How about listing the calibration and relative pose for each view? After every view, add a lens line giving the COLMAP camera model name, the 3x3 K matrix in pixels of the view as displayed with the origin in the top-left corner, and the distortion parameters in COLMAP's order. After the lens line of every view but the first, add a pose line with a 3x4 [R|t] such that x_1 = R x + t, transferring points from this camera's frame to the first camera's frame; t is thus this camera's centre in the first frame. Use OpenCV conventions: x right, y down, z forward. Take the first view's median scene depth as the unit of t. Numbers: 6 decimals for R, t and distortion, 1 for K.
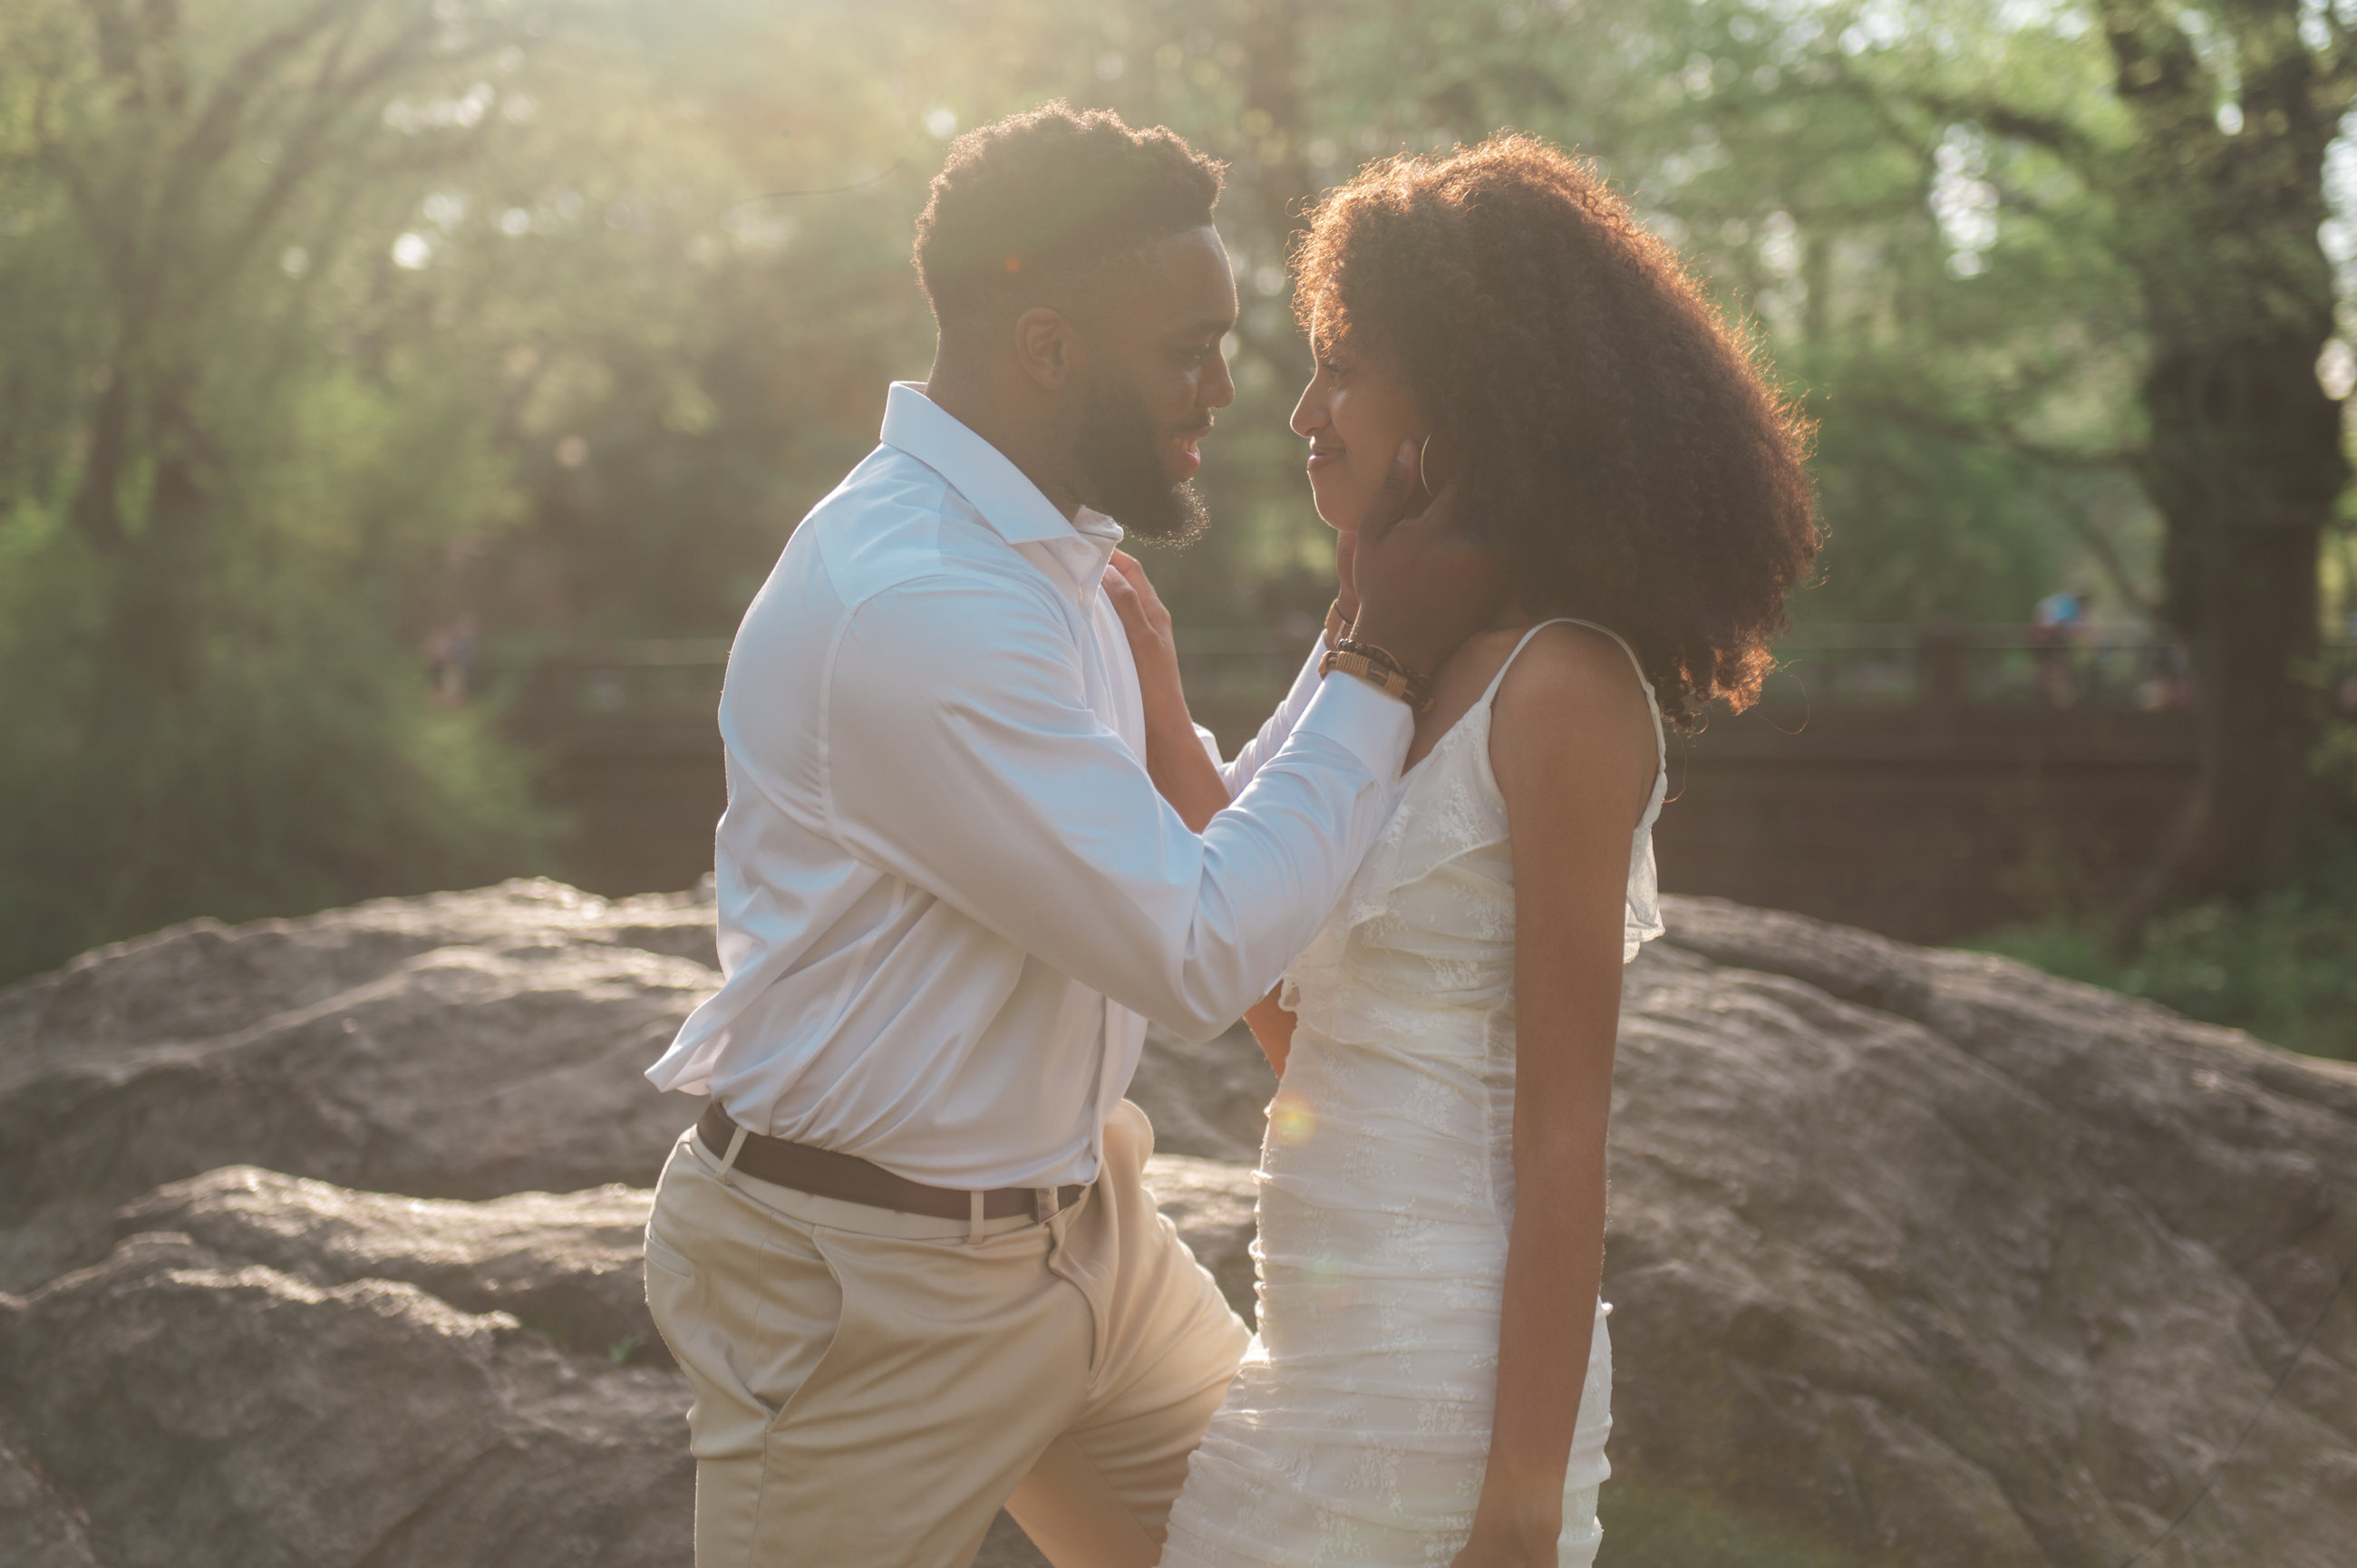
lens RADIAL K [[4282.7, 0, 1165.6], [0, 4282.7, 760.0], [0, 0, 1]] dist [0.010513, 0.039317]
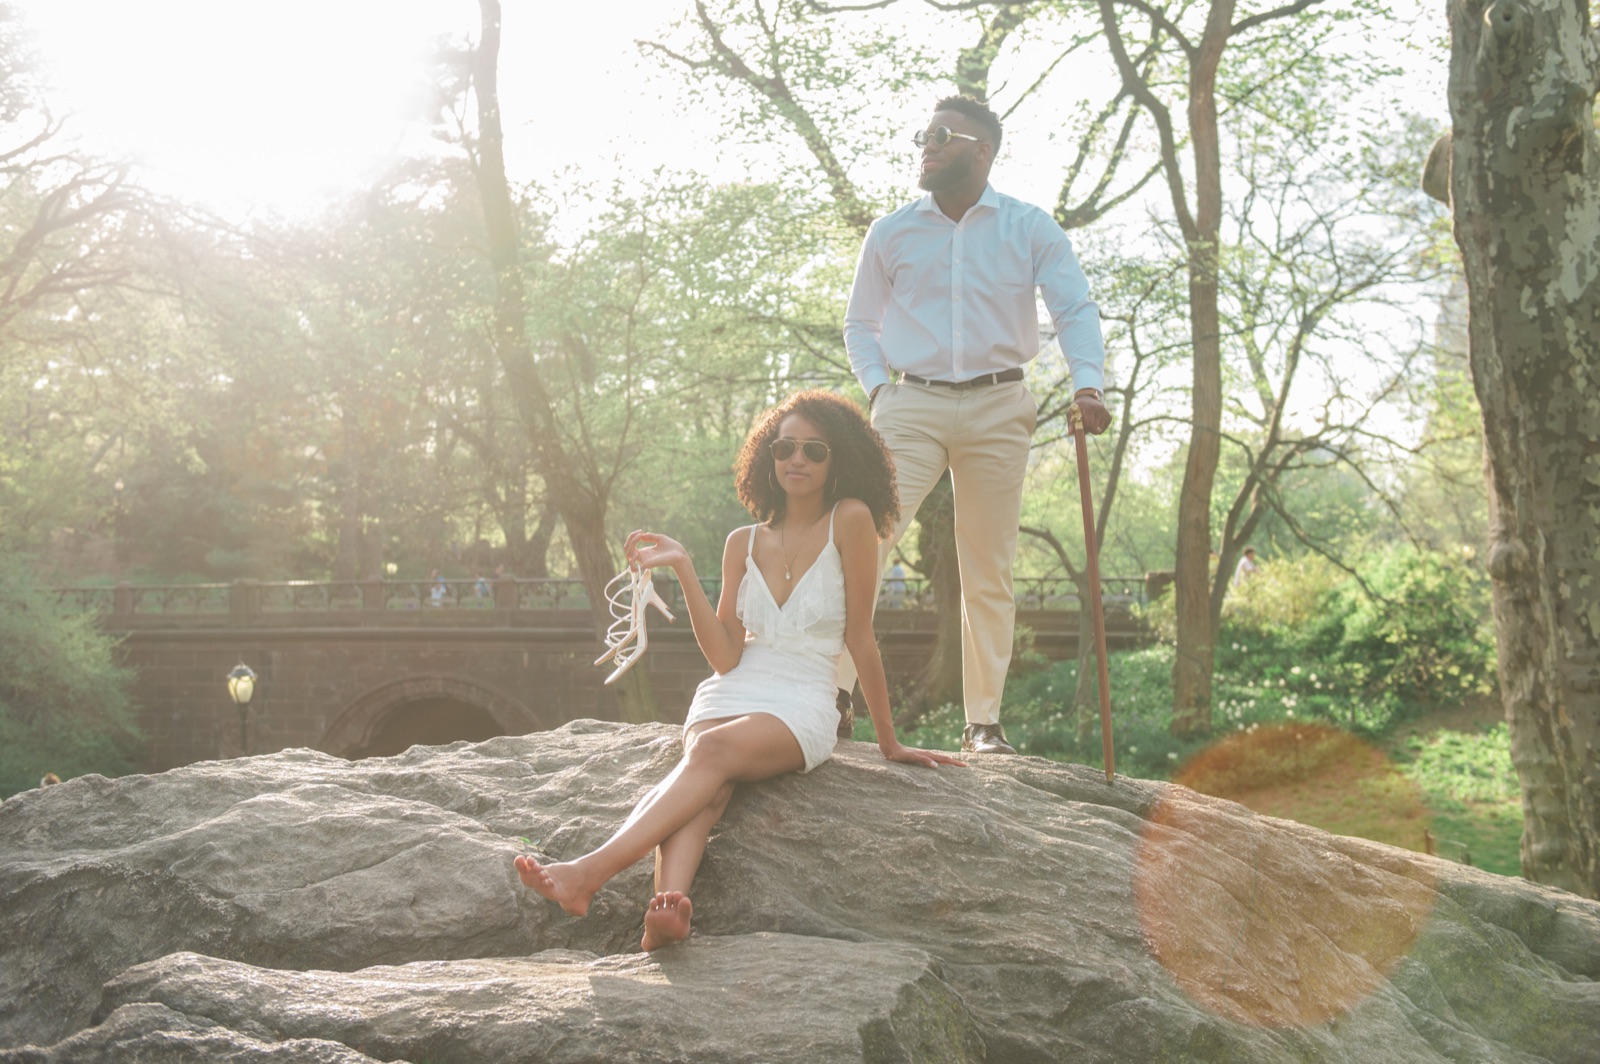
lens RADIAL K [[1975.1, 0, 801.6], [0, 1975.1, 489.9], [0, 0, 1]] dist [0.003382, -0.028915]
pose [[0.978909, 0.008444, 0.204124, -0.146113], [0.006084, 0.997497, -0.070440, -0.021314], [-0.204208, 0.070196, 0.976408, 0.238844]]
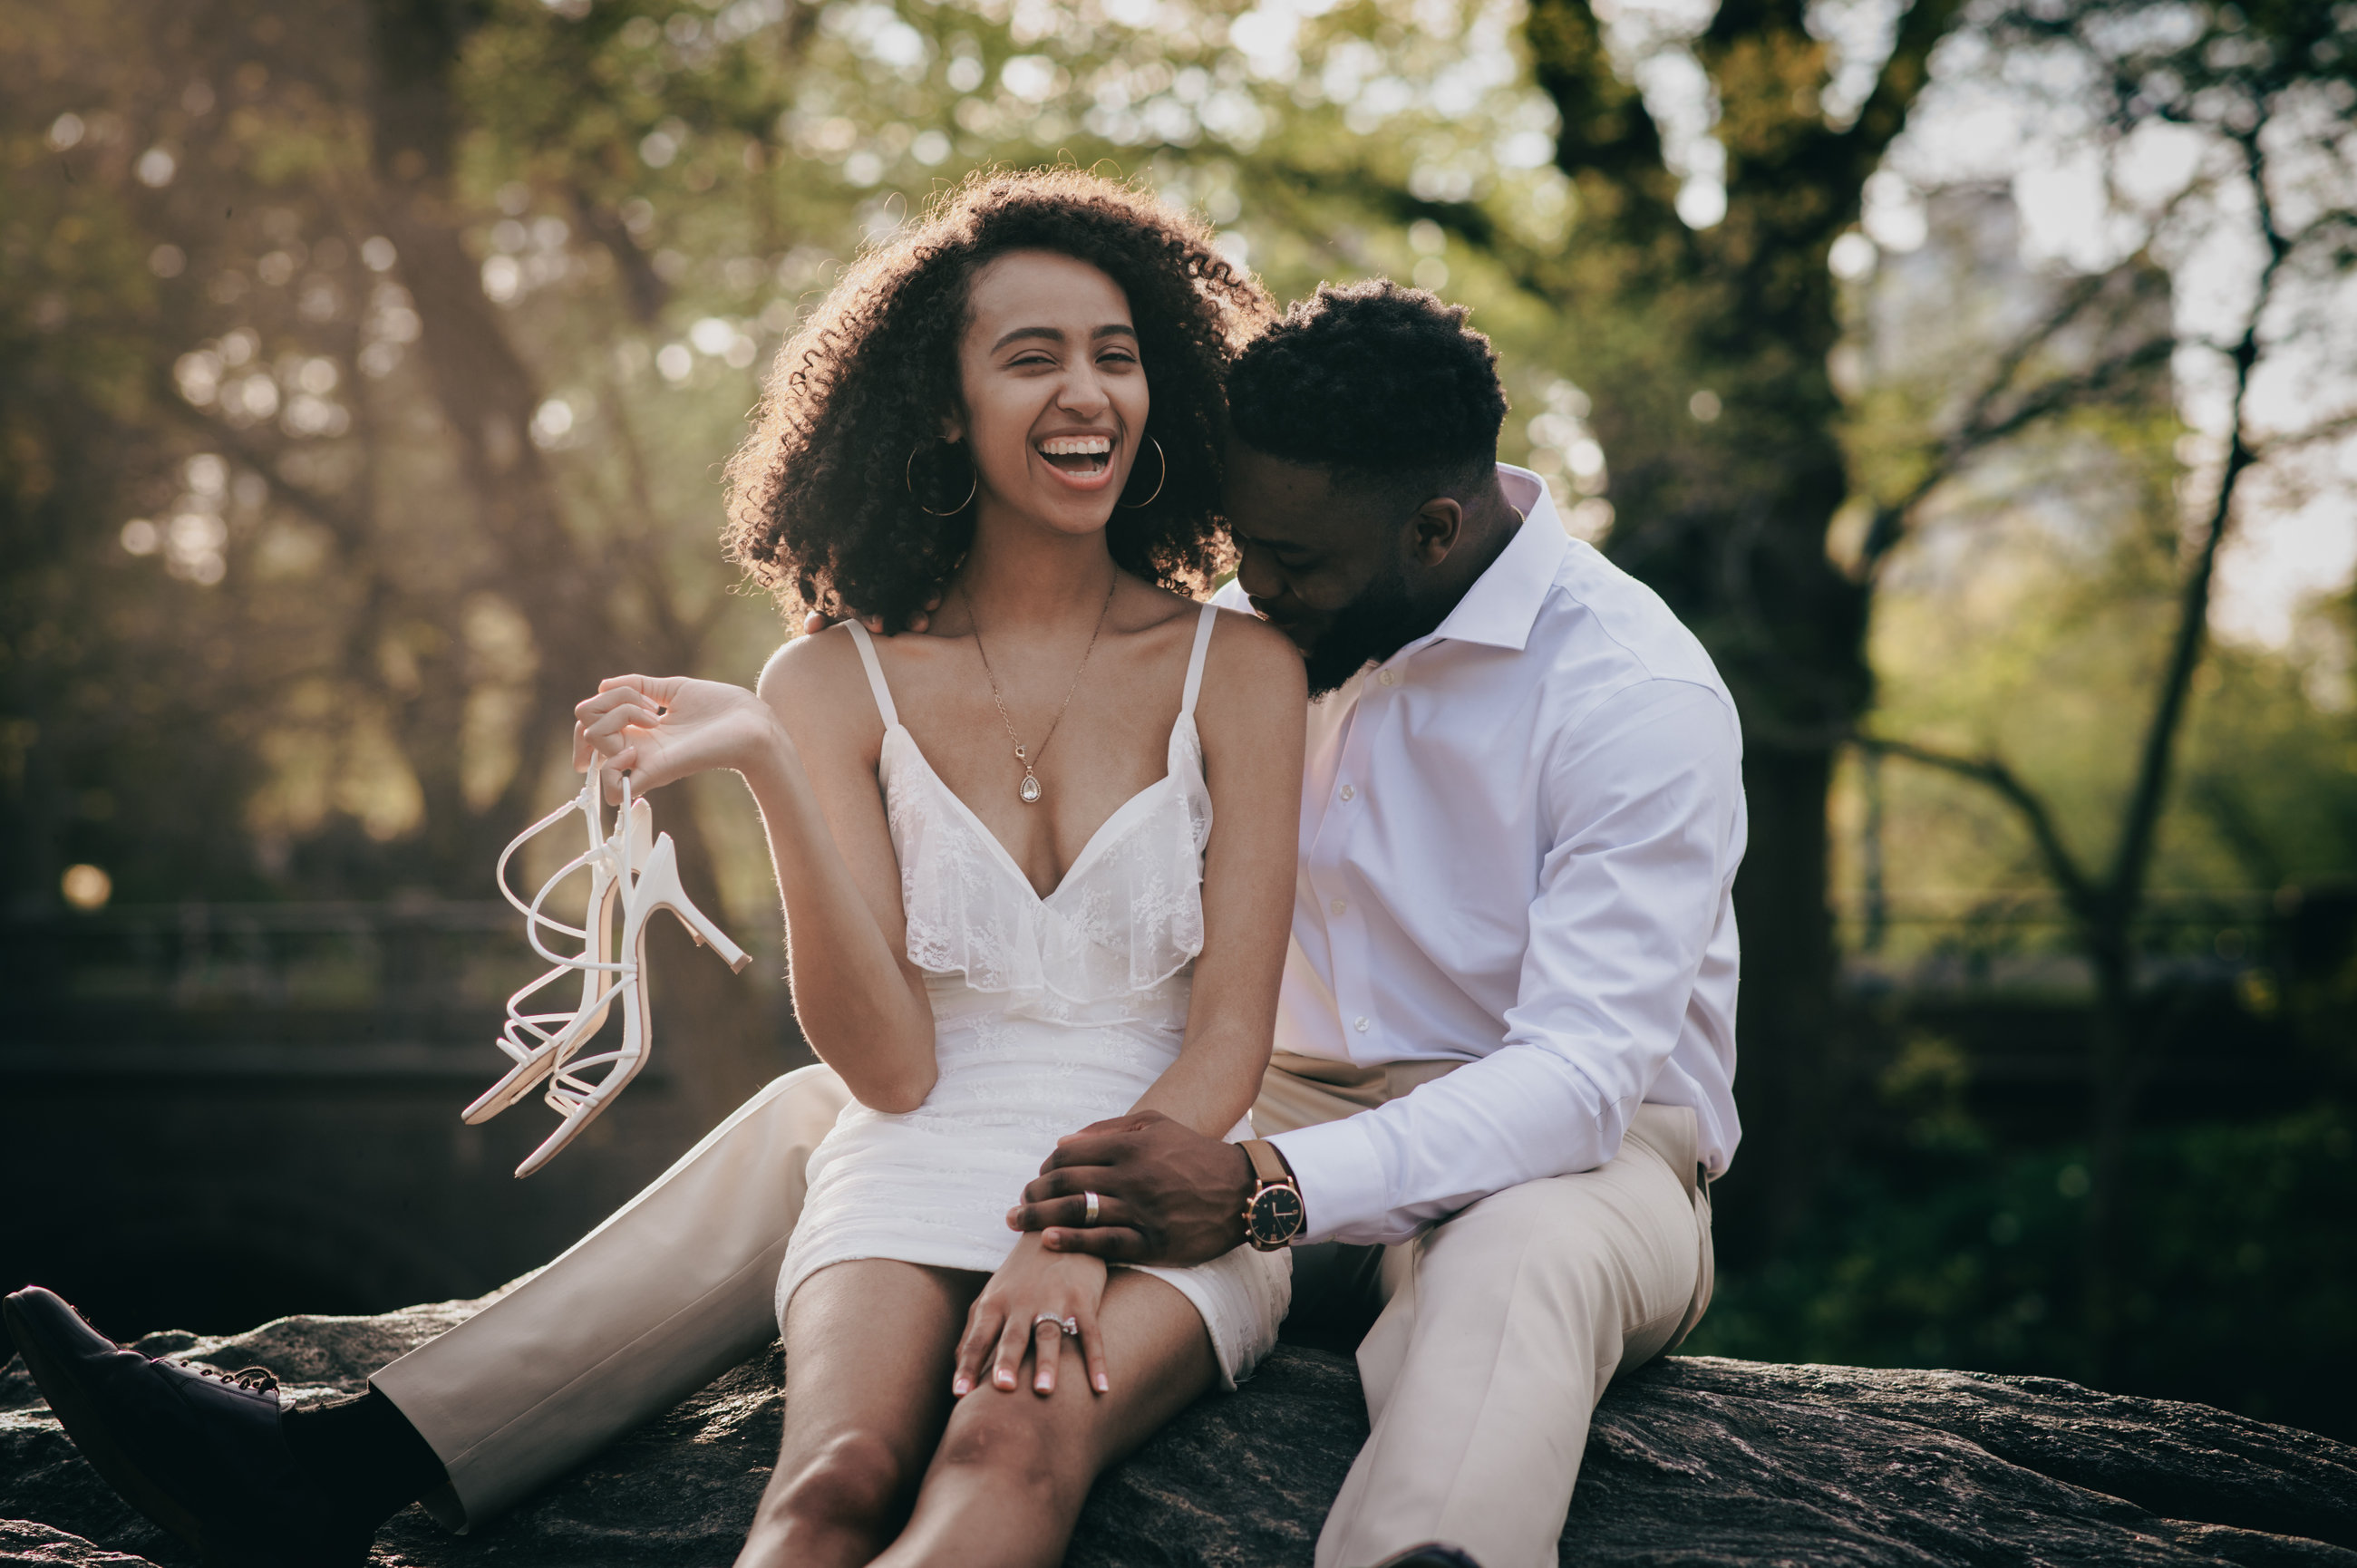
lens RADIAL K [[5679.3, 0, 1178.5], [0, 5679.3, 784.0], [0, 0, 1]] dist [-0.029637, 0.323280]
pose [[0.982202, 0.003553, 0.187795, -0.122980], [0.006130, 0.998682, -0.050958, -0.005689], [-0.187728, 0.051202, 0.980886, 0.350335]]
